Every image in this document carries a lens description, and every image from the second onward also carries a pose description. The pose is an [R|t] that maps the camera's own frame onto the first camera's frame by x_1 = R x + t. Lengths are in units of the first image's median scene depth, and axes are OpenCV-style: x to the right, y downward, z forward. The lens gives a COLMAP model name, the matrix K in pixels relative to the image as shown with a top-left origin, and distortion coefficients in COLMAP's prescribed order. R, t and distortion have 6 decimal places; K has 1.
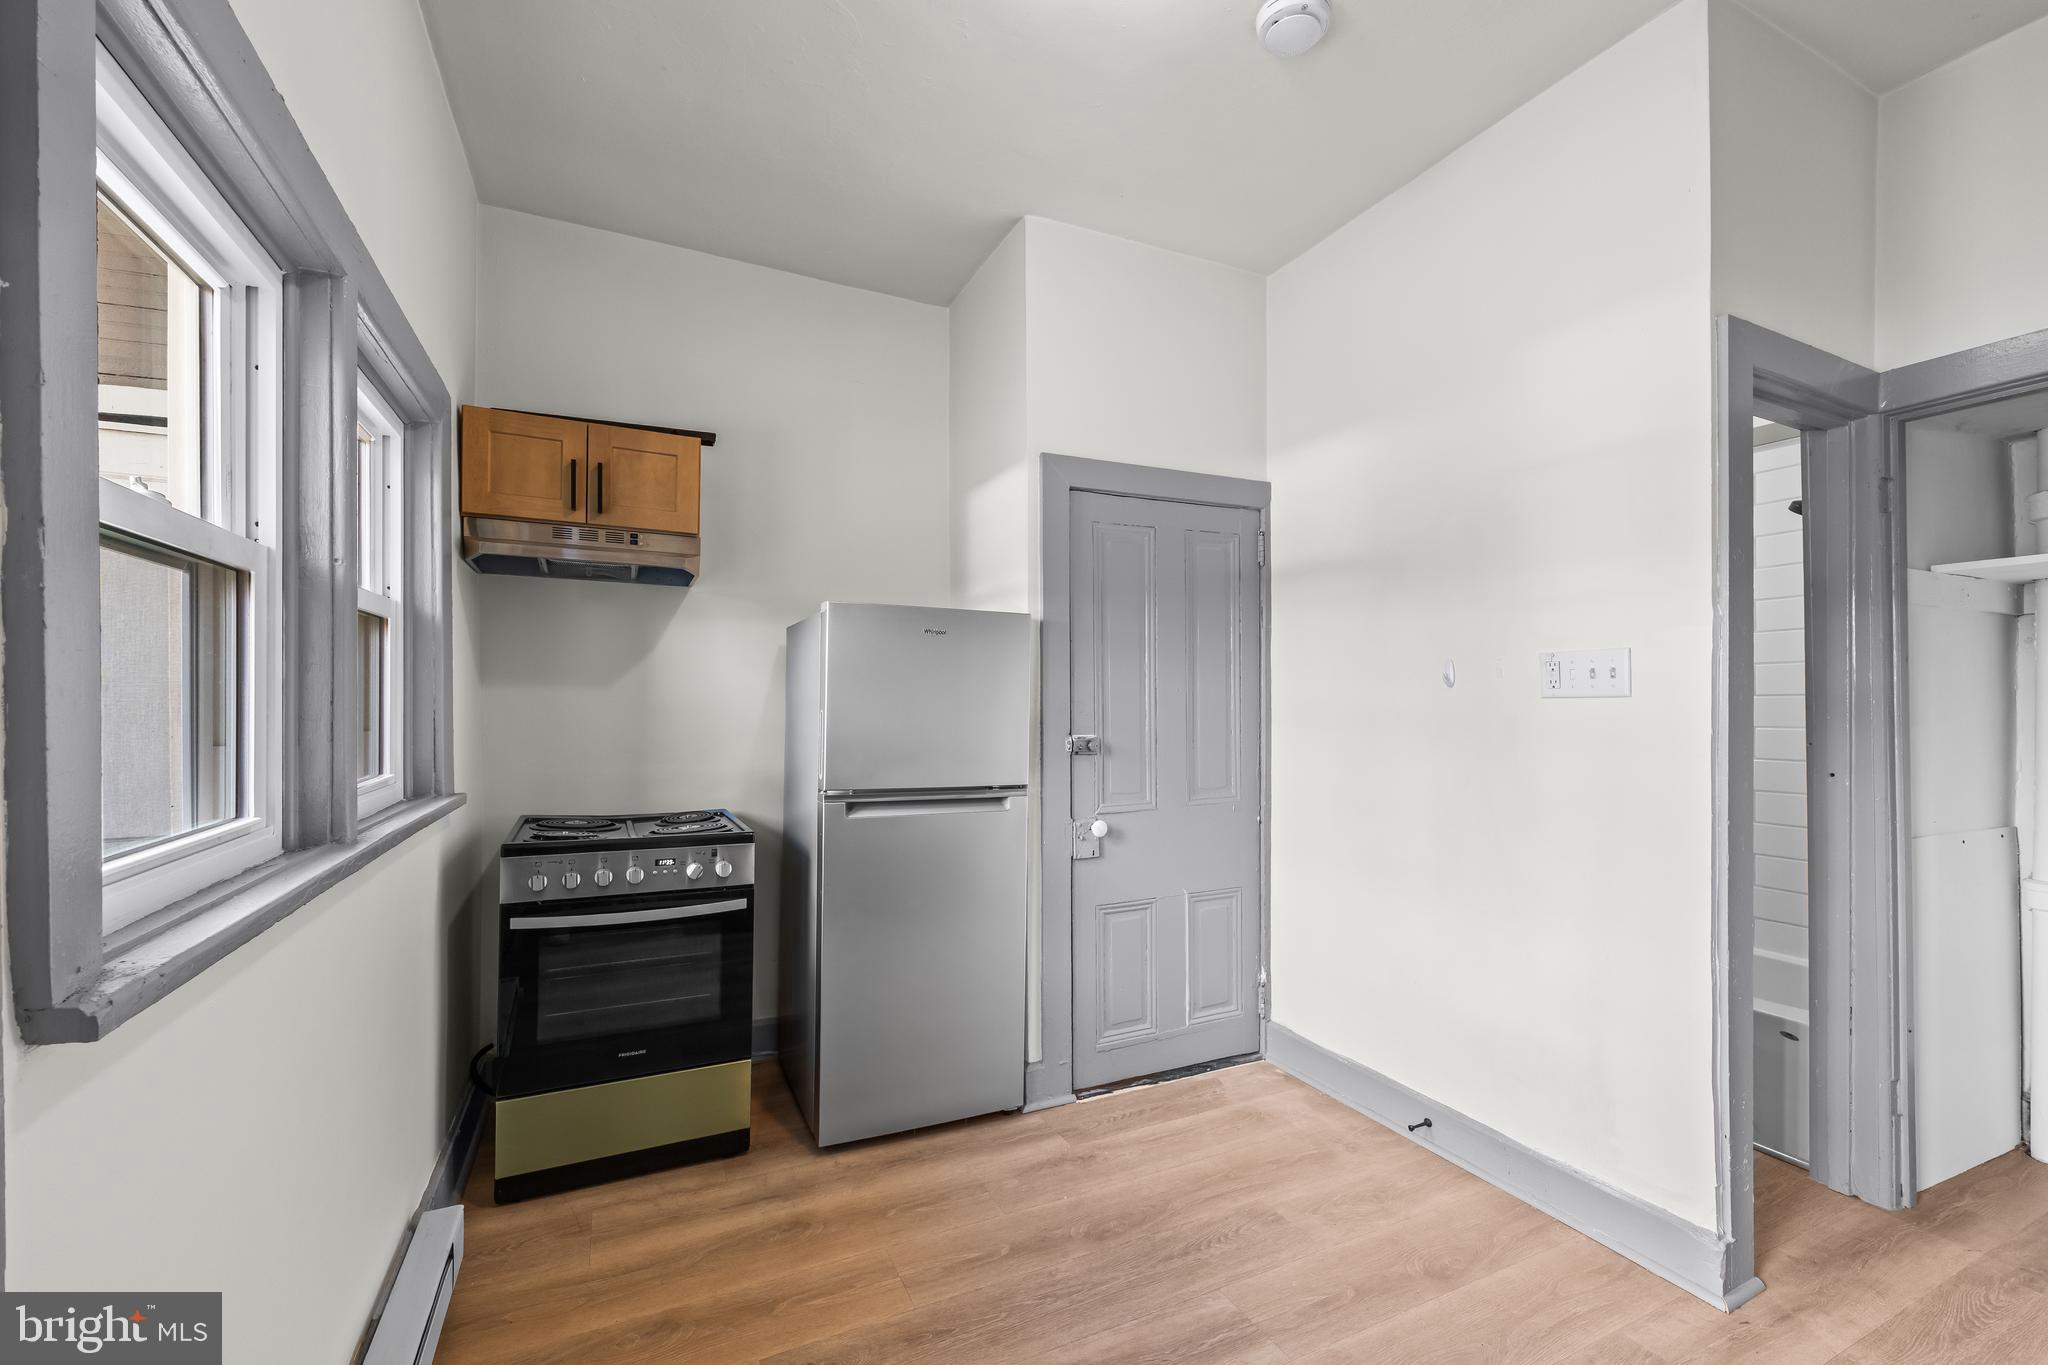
lens RADIAL K [[852.0, 0, 982.1], [0, 852.0, 703.5], [0, 0, 1]] dist [0.001024, 0.000472]
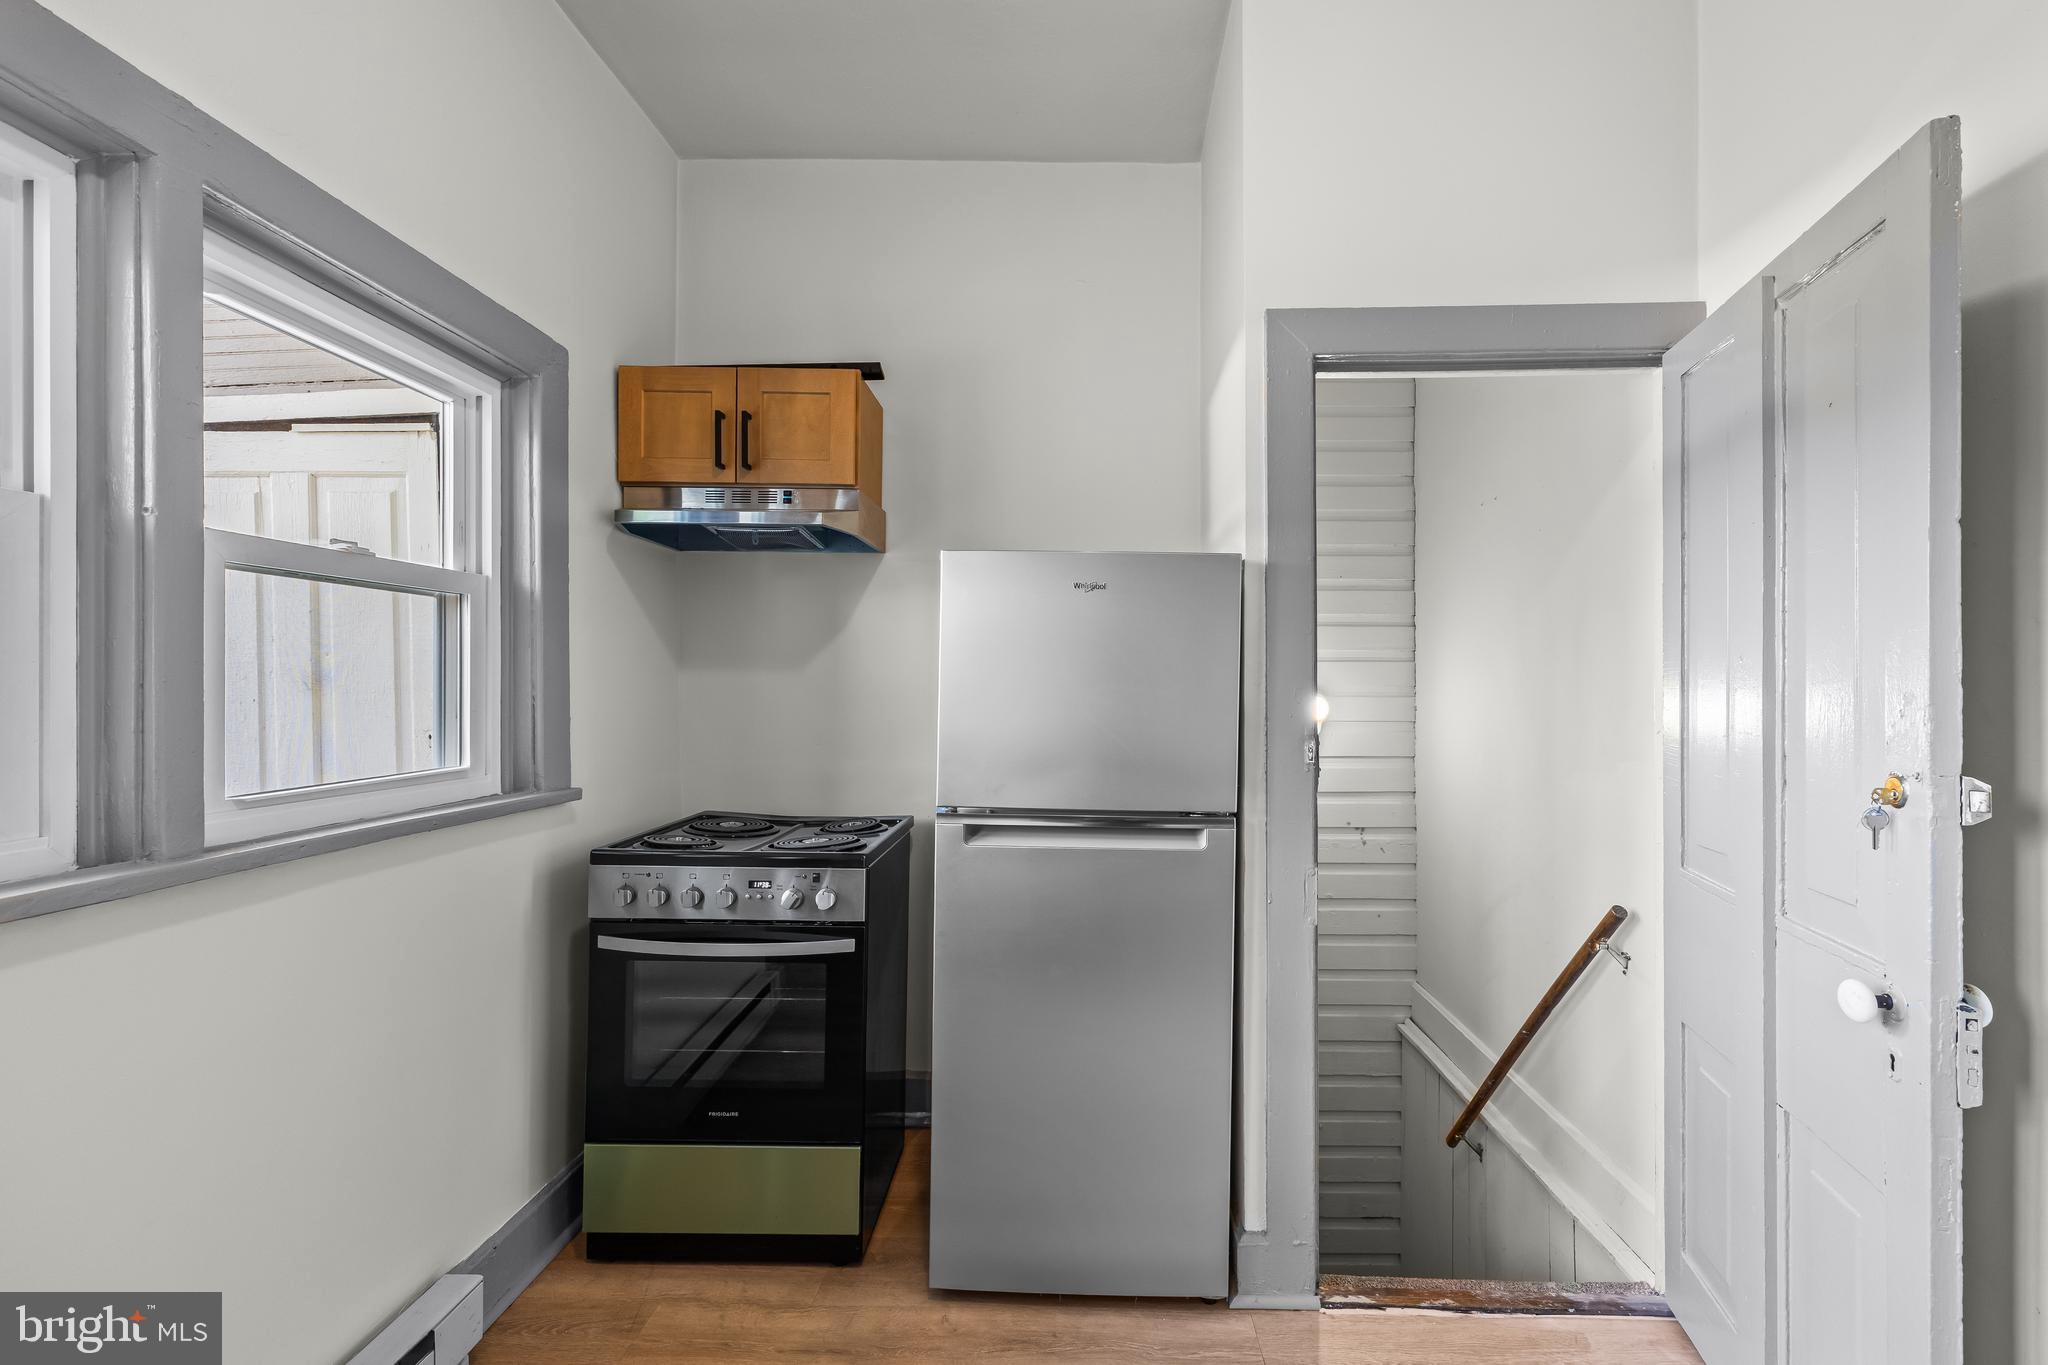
lens RADIAL K [[852.0, 0, 1062.4], [0, 852.0, 687.4], [0, 0, 1]] dist [0.001024, 0.000472]
pose [[0.912228, 0.000917, -0.409683, 0.214319], [-0.002400, 0.999992, -0.003104, 0.000222], [0.409677, 0.003815, 0.912223, 0.362845]]
